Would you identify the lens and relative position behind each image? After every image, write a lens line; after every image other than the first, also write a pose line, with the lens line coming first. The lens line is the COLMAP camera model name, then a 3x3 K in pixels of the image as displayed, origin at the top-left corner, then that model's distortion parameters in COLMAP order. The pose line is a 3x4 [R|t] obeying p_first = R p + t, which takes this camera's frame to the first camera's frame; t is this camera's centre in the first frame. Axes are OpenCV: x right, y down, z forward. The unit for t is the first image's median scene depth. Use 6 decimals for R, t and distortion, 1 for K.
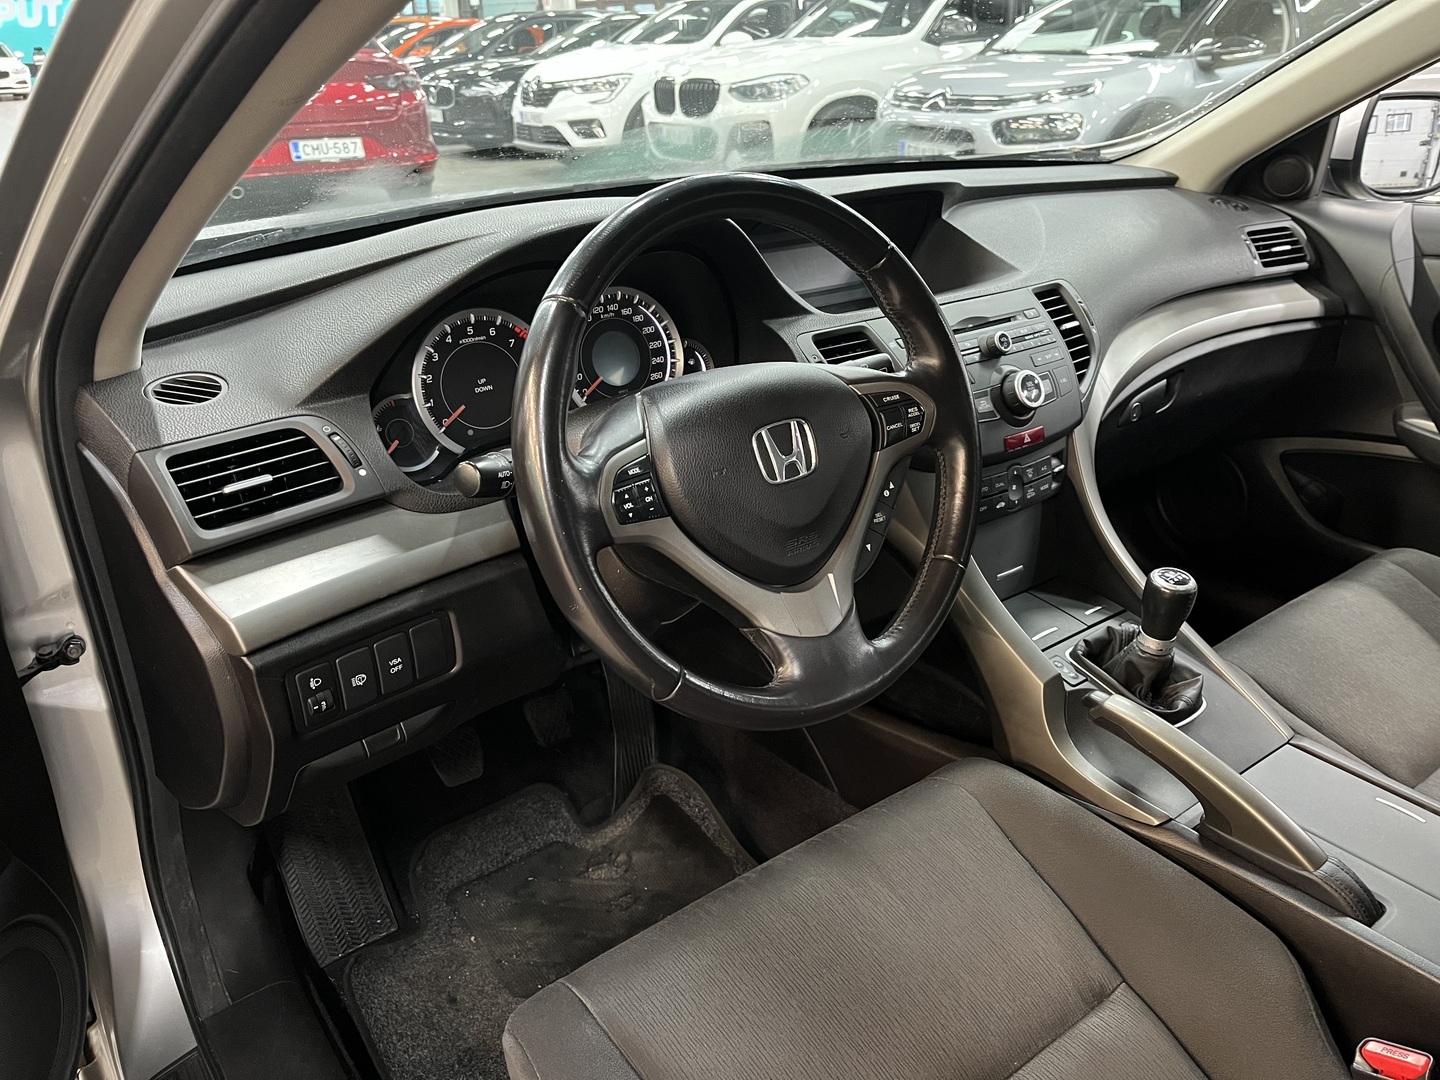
lens RADIAL K [[1082.7, 0, 720.0], [0, 1082.7, 540.0], [0, 0, 1]] dist [0.052710, -0.001408]
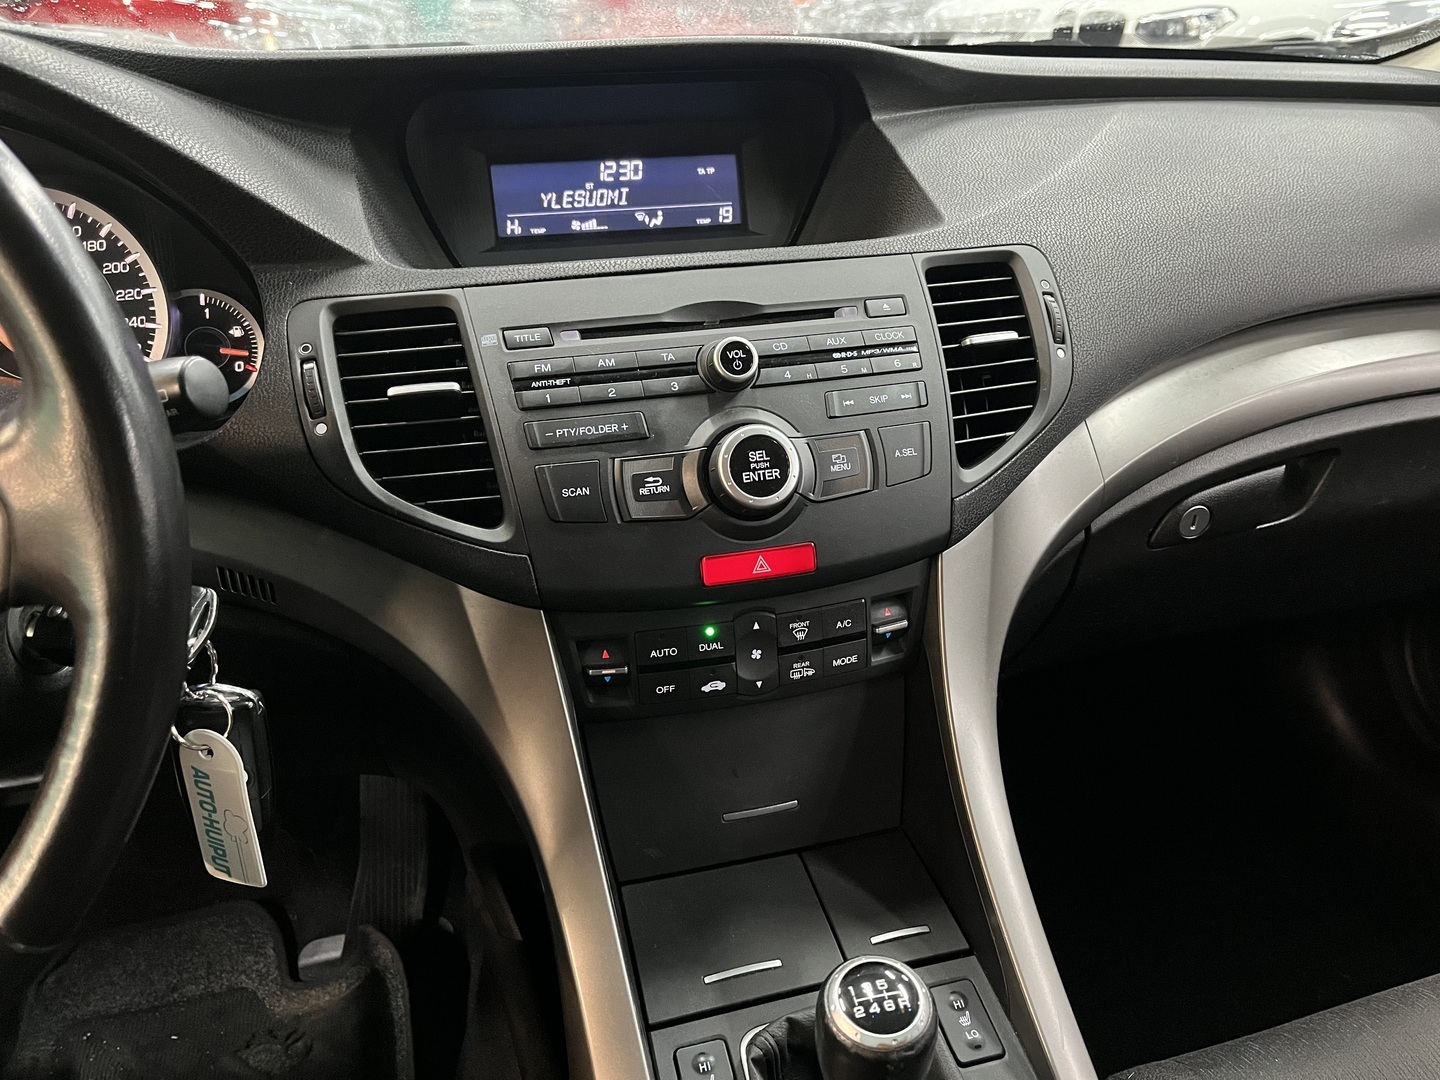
lens RADIAL K [[1082.7, 0, 720.0], [0, 1082.7, 540.0], [0, 0, 1]] dist [0.052710, -0.001408]
pose [[0.930829, 0.161197, -0.327984, 0.405357], [-0.149701, 0.986898, 0.060183, -0.126043], [0.333388, -0.006921, 0.942764, 0.526494]]
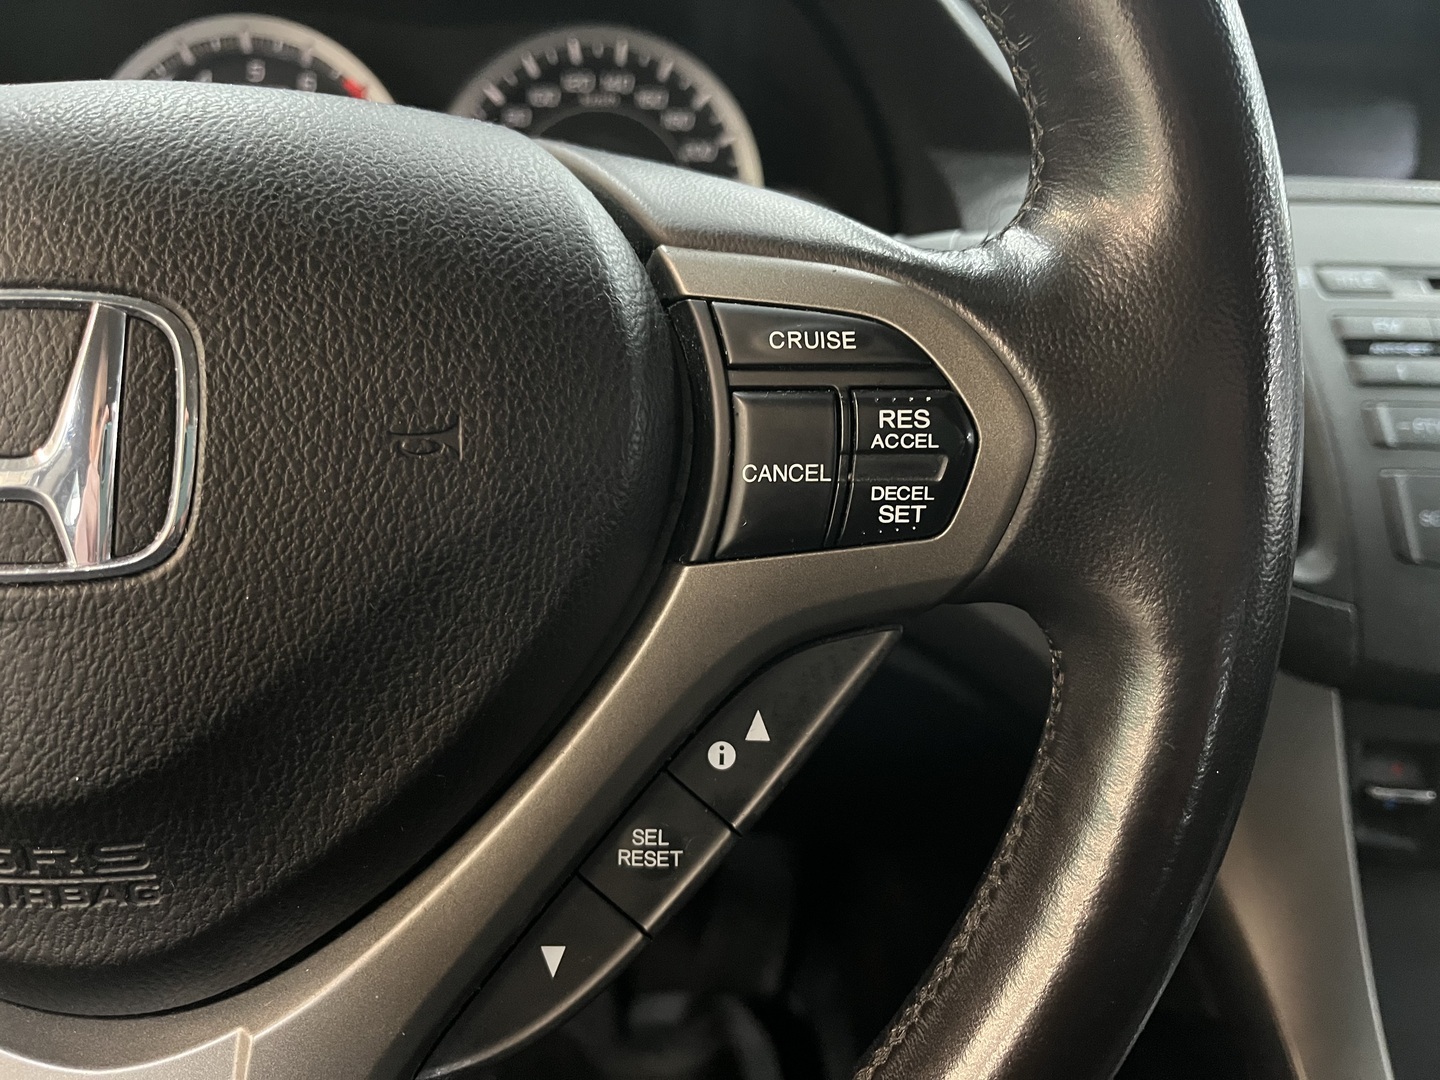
lens RADIAL K [[1096.5, 0, 720.0], [0, 1096.5, 540.0], [0, 0, 1]] dist [0.082146, -0.126460]
pose [[0.842089, 0.277564, -0.462433, 0.178982], [-0.275002, 0.958548, 0.074567, -0.074634], [0.463961, 0.064378, 0.883513, 0.578585]]
